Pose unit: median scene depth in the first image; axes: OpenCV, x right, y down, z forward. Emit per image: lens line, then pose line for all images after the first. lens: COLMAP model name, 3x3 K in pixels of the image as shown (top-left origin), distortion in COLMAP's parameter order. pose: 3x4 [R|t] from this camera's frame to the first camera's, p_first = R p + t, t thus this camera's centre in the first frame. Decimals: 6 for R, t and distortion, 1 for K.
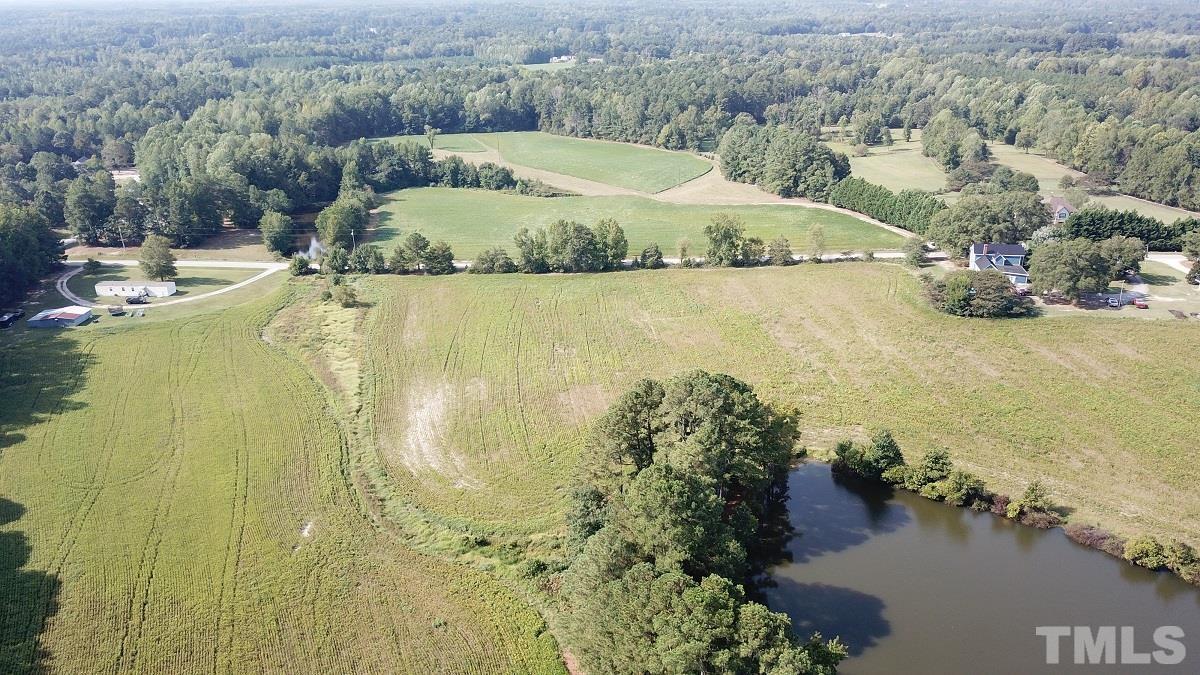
lens RADIAL K [[920.7, 0, 603.5], [0, 920.7, 337.3], [0, 0, 1]] dist [0.002972, 0.001420]
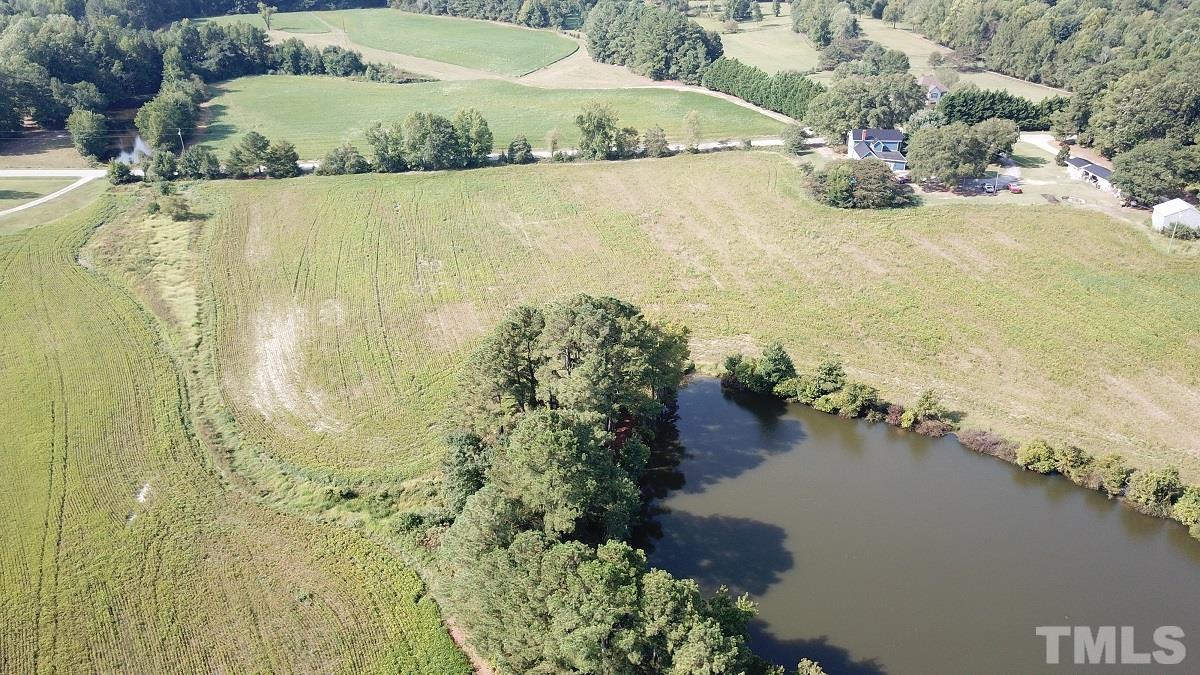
lens RADIAL K [[927.7, 0, 602.1], [0, 927.7, 339.1], [0, 0, 1]] dist [-0.006080, 0.015077]
pose [[0.989711, -0.055375, 0.131928, 0.000981], [0.038225, 0.990888, 0.129153, -0.016999], [-0.137877, -0.122781, 0.982810, 0.046336]]
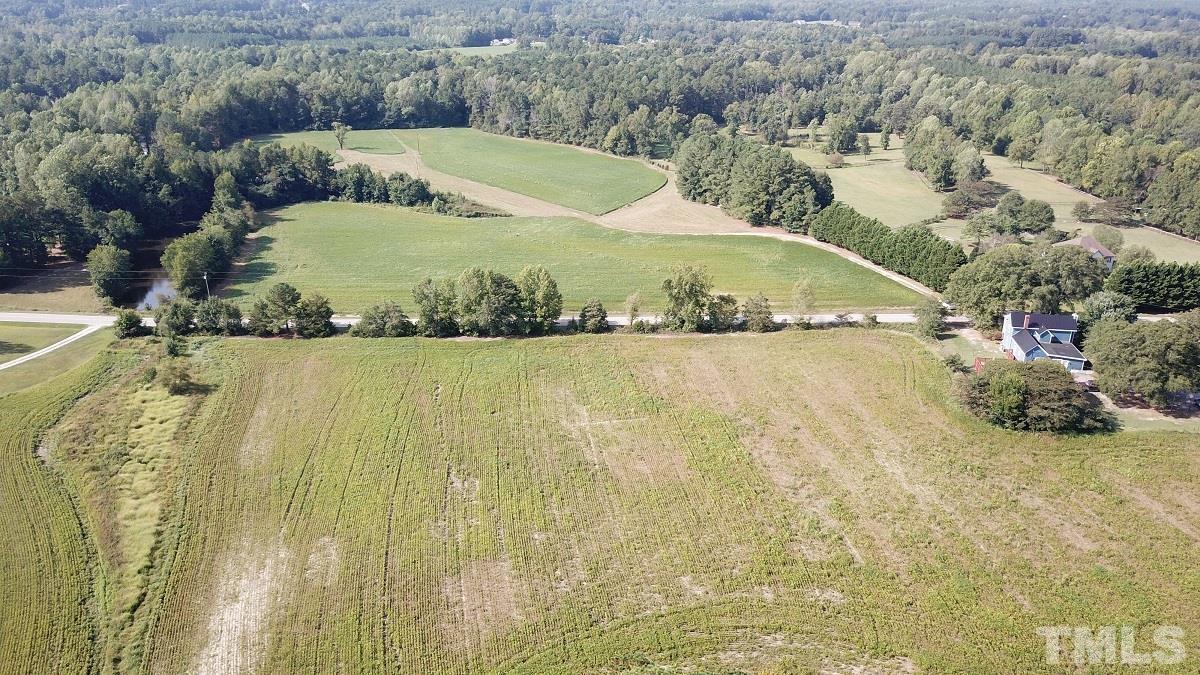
lens RADIAL K [[936.7, 0, 600.0], [0, 936.7, 337.5], [0, 0, 1]] dist [0.001054, 0.000995]
pose [[0.998537, 0.005547, 0.053785, 0.016093], [-0.006276, 0.999890, 0.013407, -0.079314], [-0.053705, -0.013725, 0.998463, 0.211480]]
